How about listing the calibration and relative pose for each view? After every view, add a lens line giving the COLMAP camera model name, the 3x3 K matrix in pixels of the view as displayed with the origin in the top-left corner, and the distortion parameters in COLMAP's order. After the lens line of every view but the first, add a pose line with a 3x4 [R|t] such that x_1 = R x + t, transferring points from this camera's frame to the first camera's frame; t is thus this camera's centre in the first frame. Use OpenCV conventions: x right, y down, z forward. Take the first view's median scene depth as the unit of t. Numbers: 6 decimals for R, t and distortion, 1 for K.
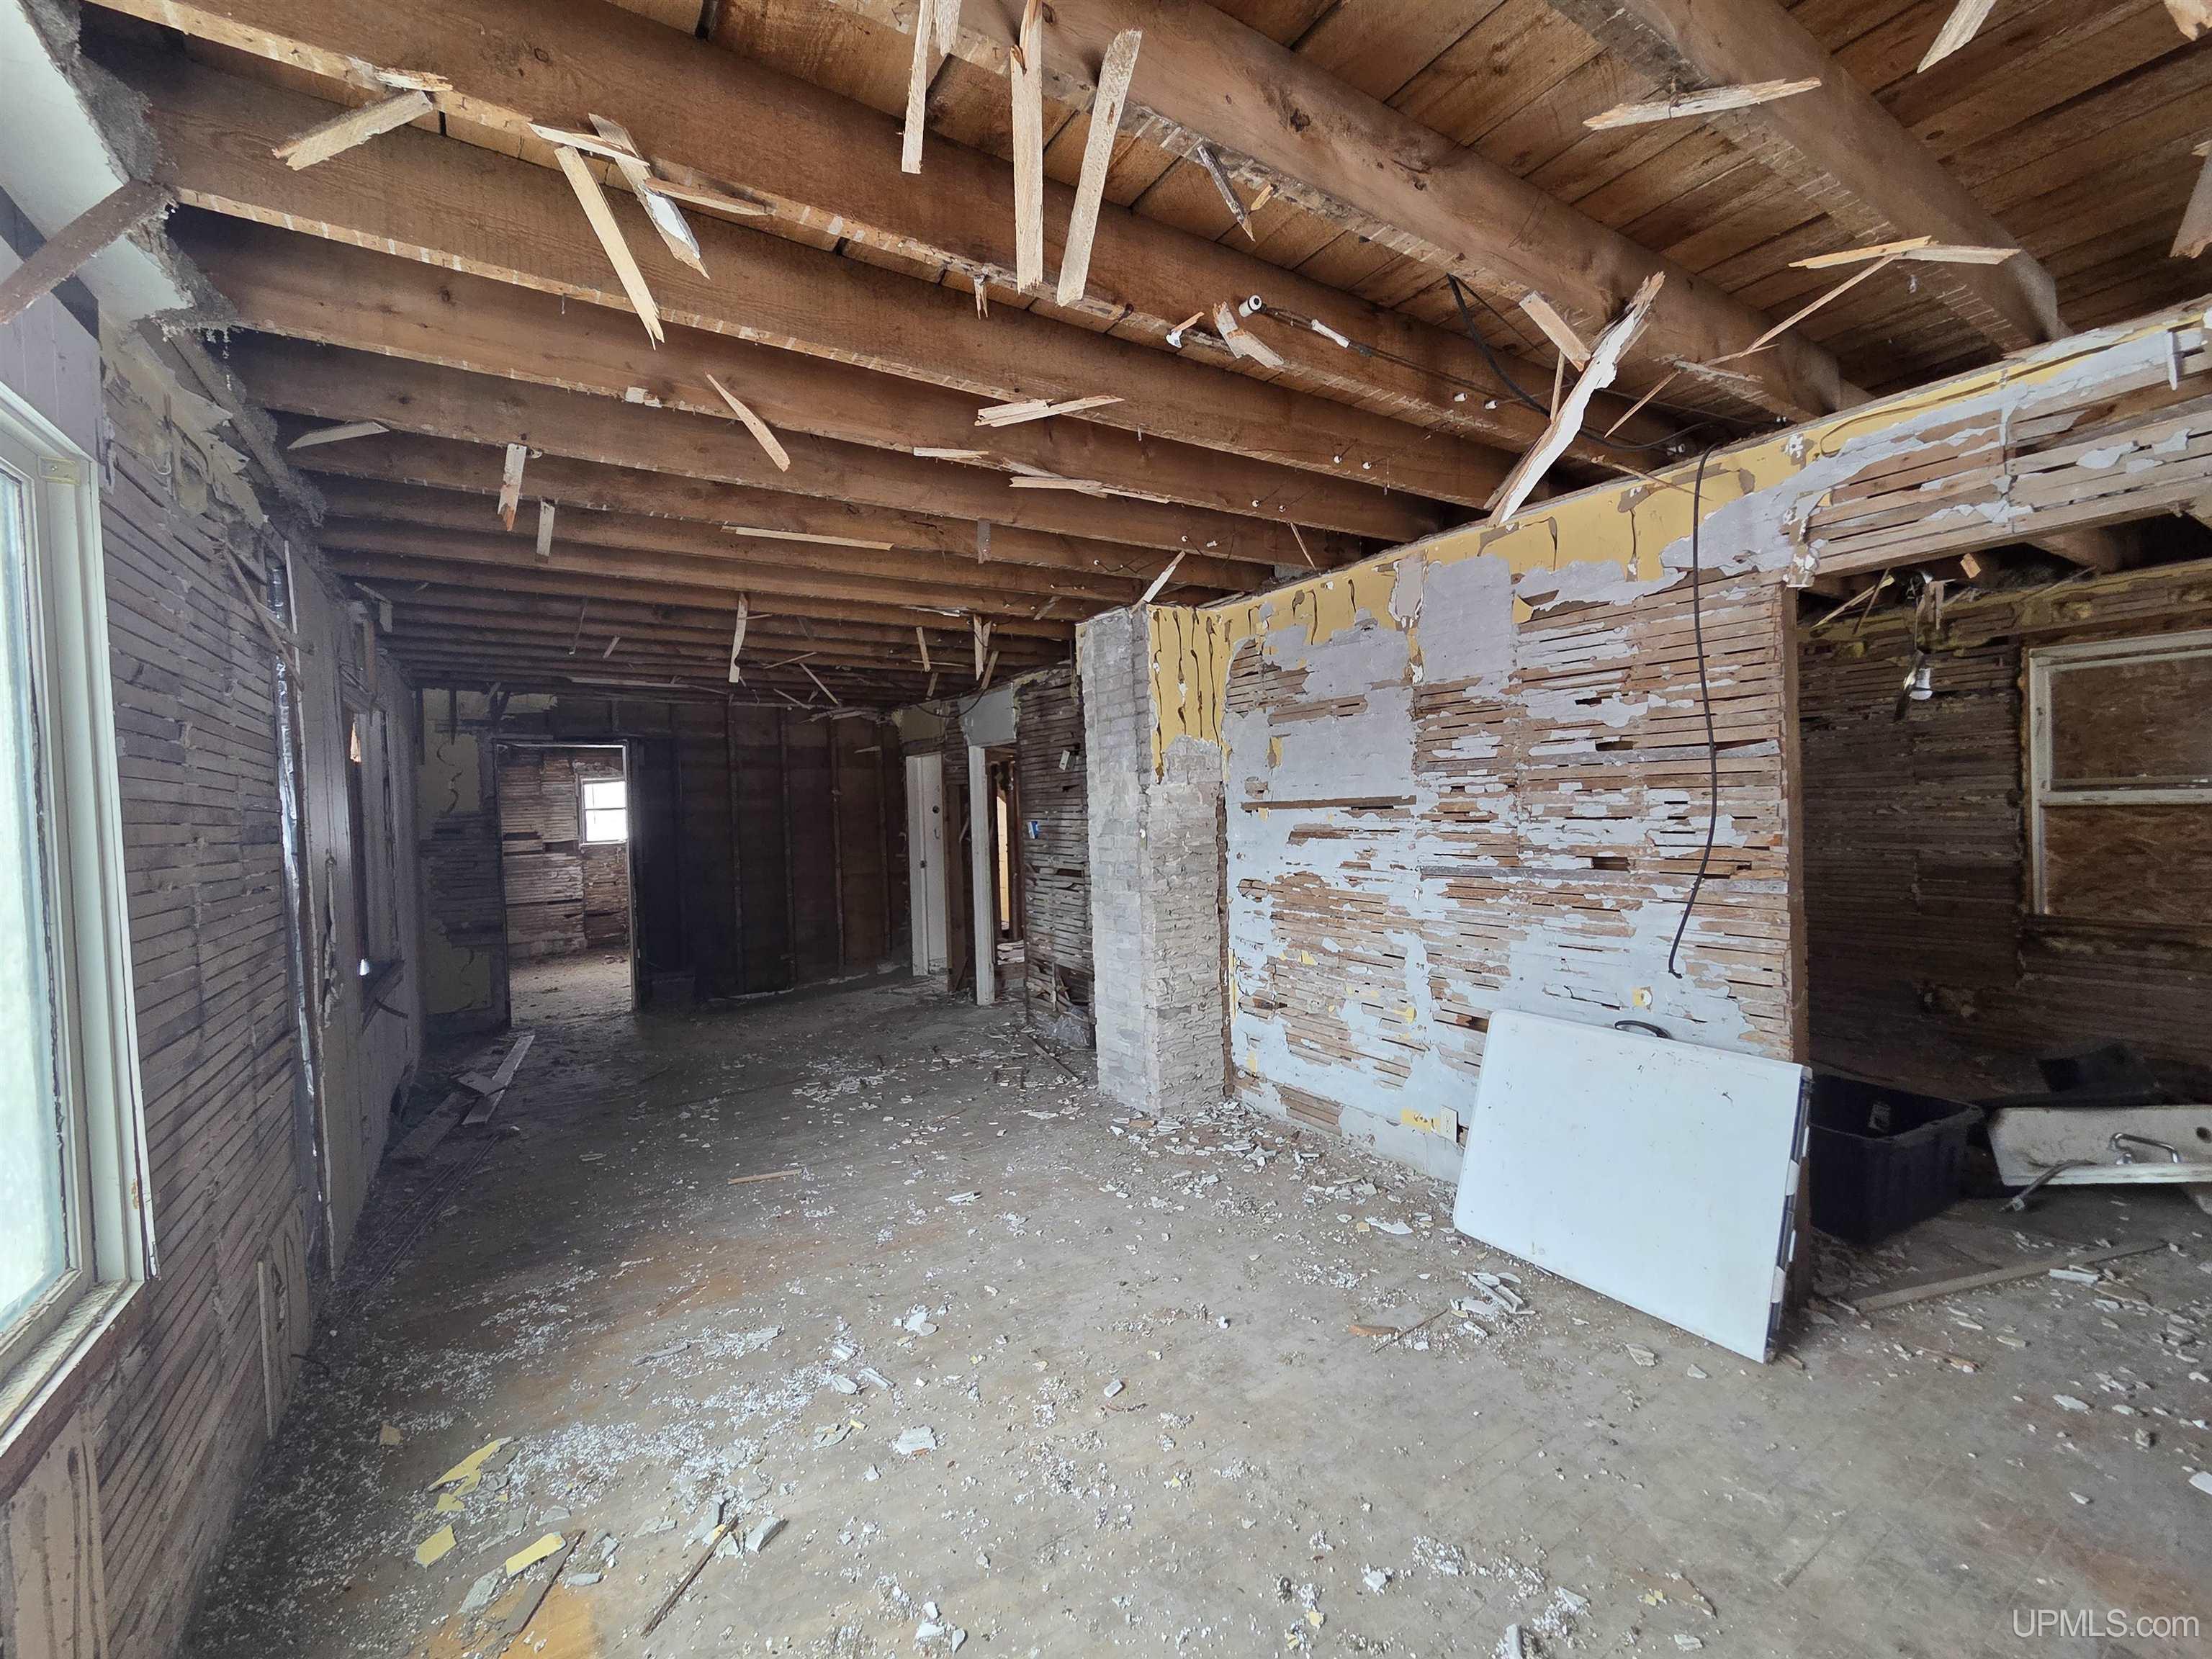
lens RADIAL K [[906.5, 0, 1113.1], [0, 906.5, 825.6], [0, 0, 1]] dist [0.004664, -0.000598]
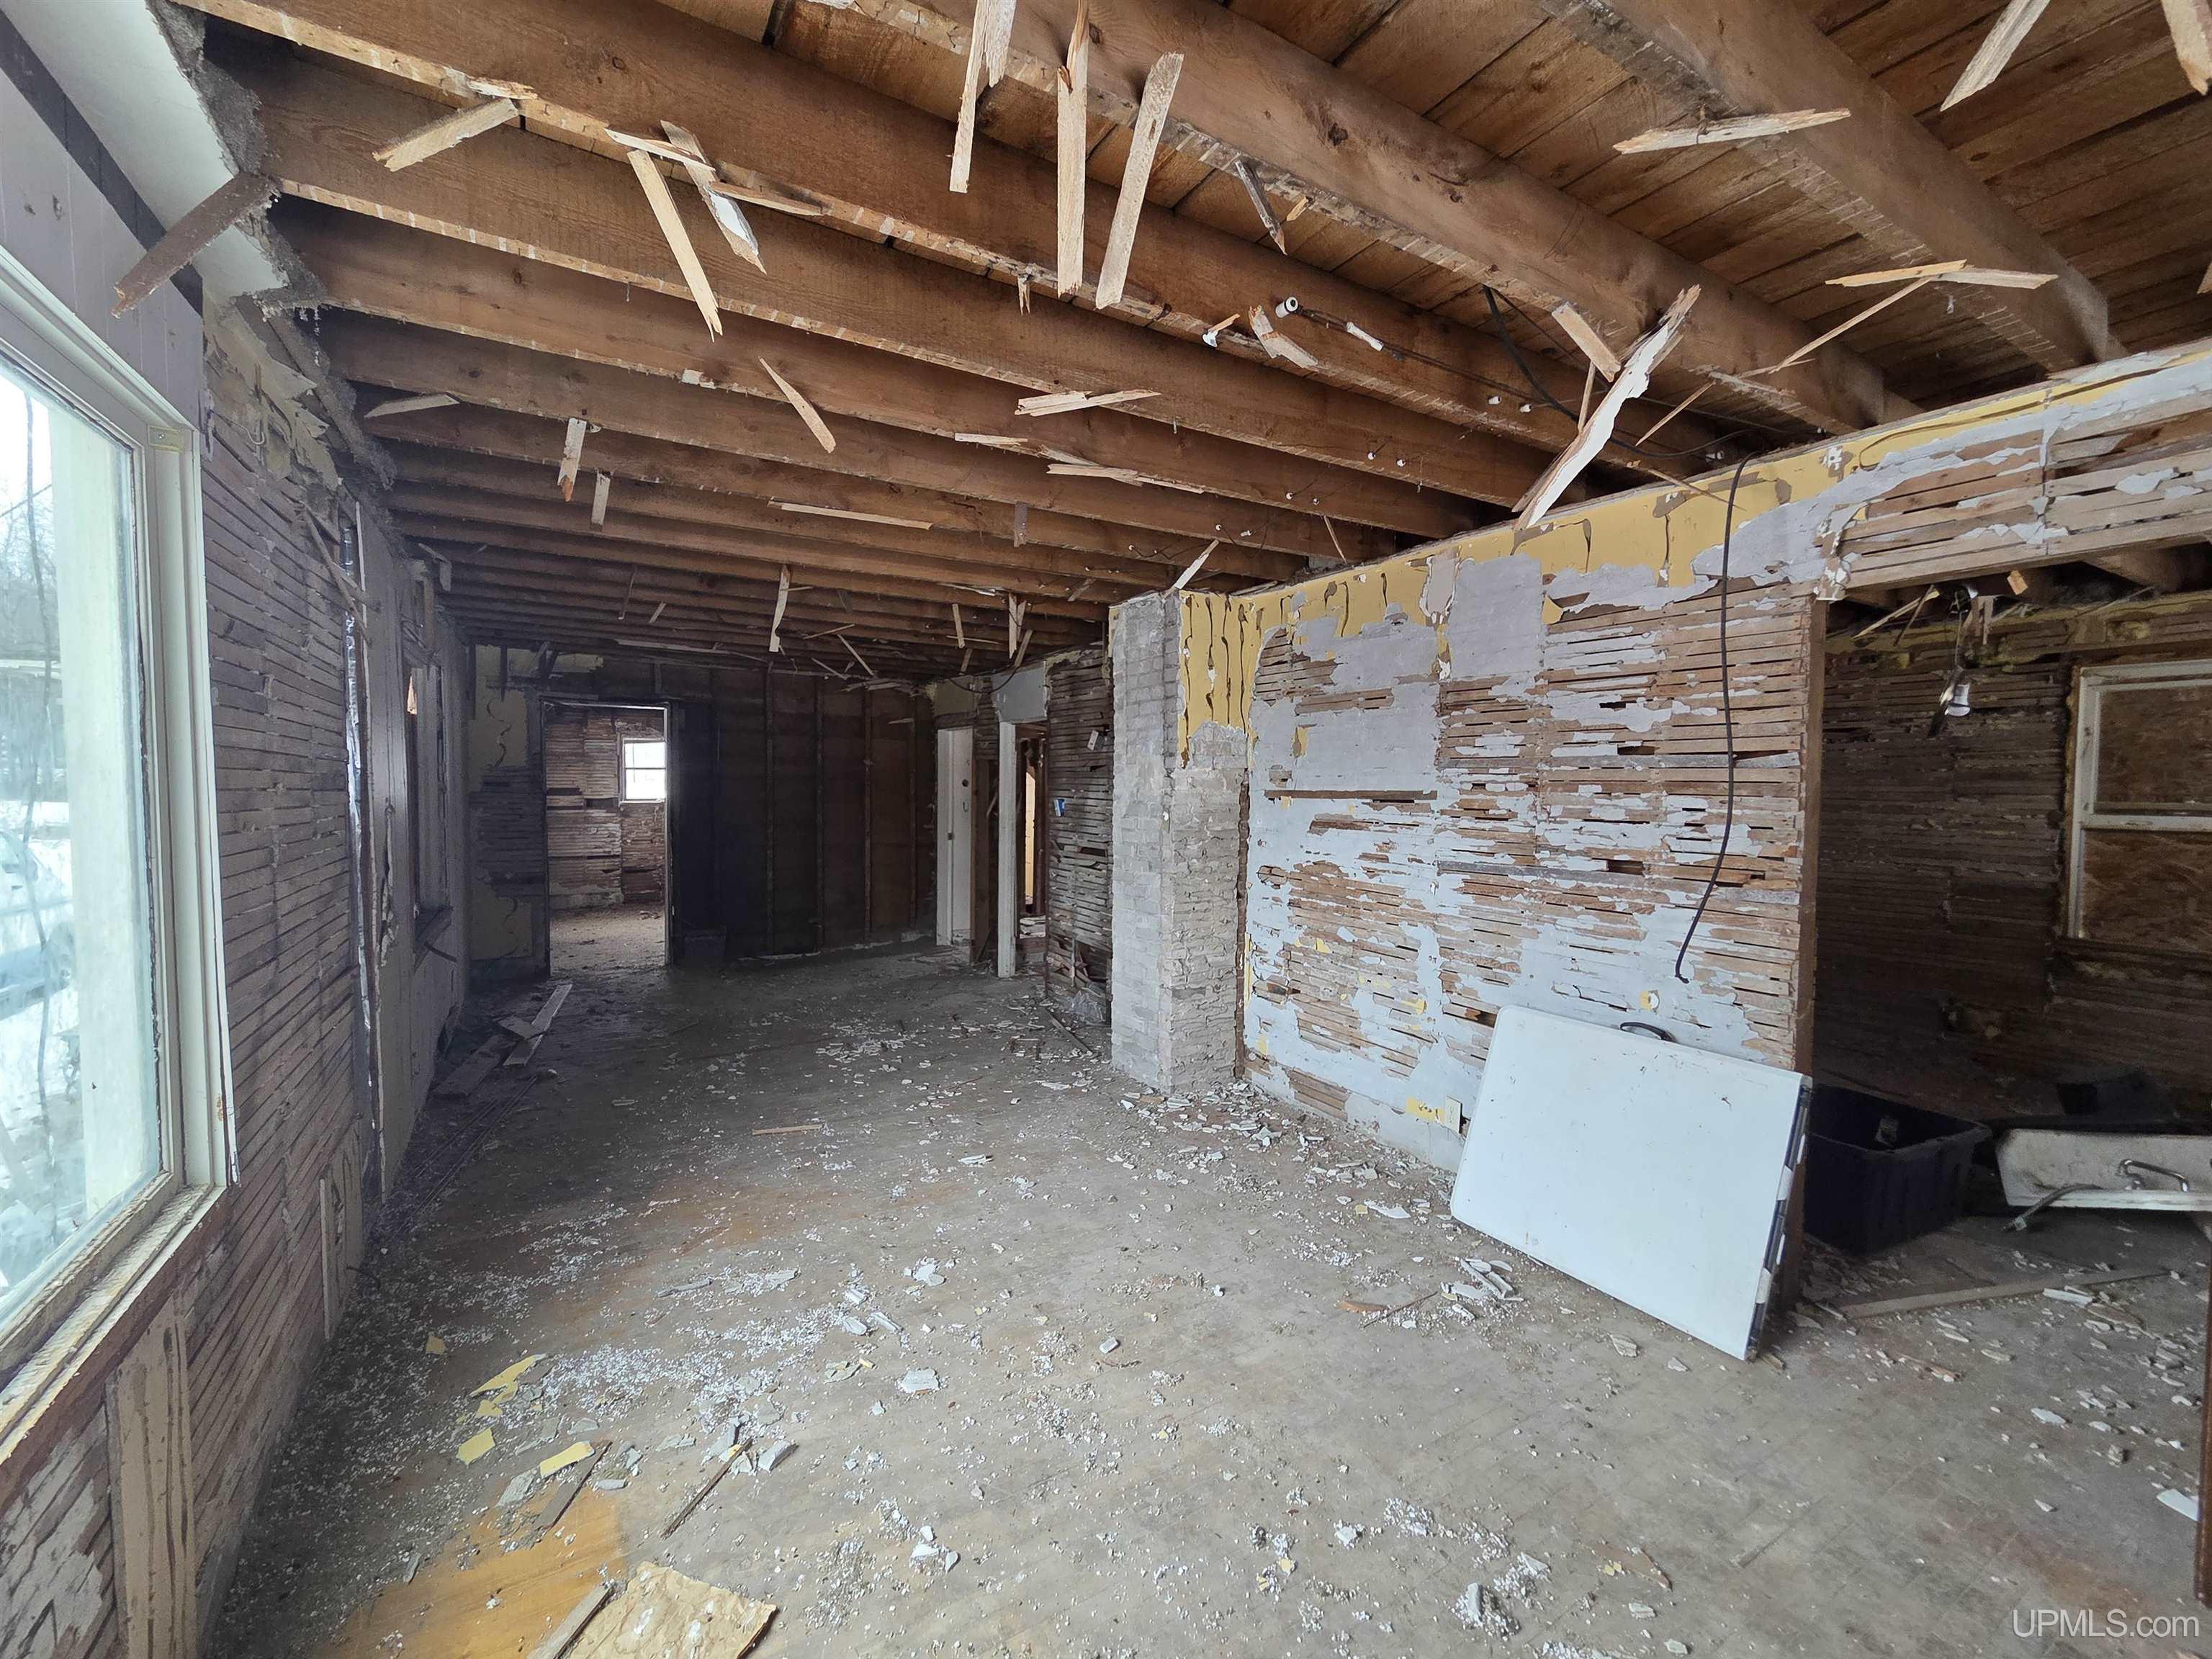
lens RADIAL K [[906.5, 0, 1114.5], [0, 906.5, 826.1], [0, 0, 1]] dist [0.004664, -0.000598]
pose [[0.998579, 0.044344, -0.029552, 0.008713], [-0.043642, 0.998760, 0.023968, -0.003180], [0.030578, -0.022645, 0.999276, -0.026636]]
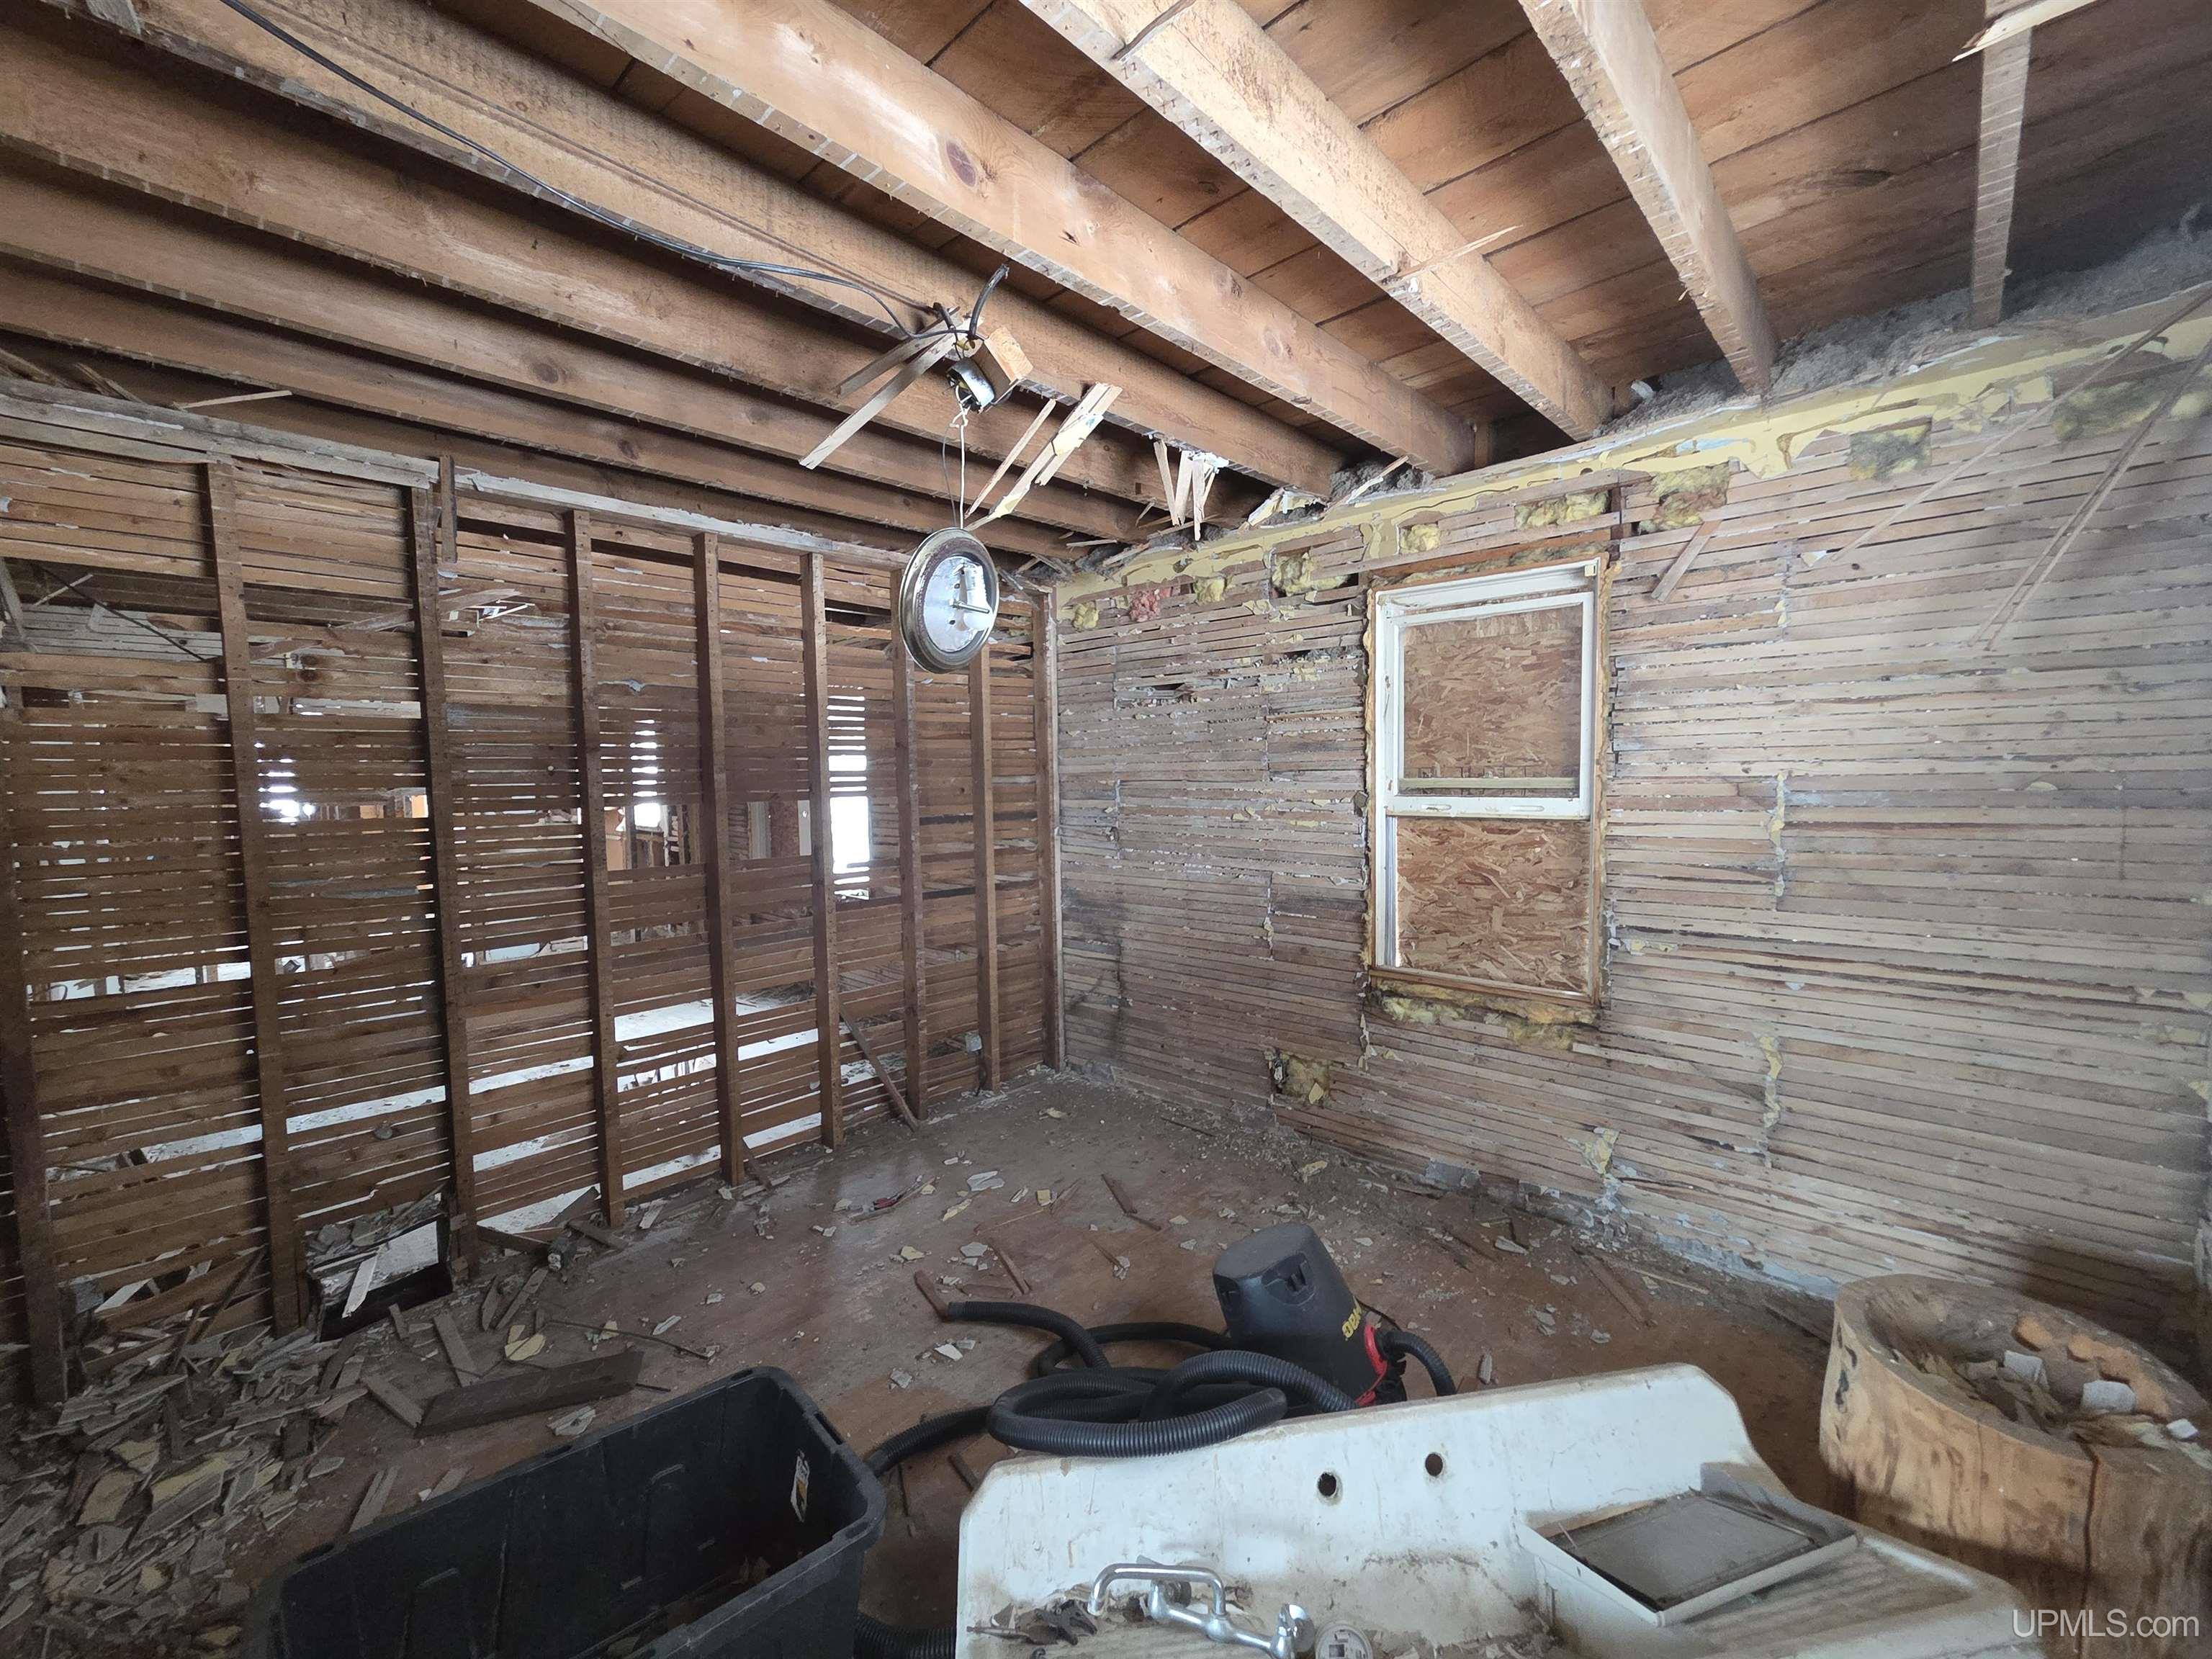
lens RADIAL K [[906.5, 0, 1095.5], [0, 906.5, 829.3], [0, 0, 1]] dist [0.004664, -0.000598]
pose [[0.973310, 0.003201, 0.229472, 1.164207], [-0.012261, 0.999200, 0.038066, -0.064382], [-0.229167, -0.039864, 0.972571, 0.662758]]
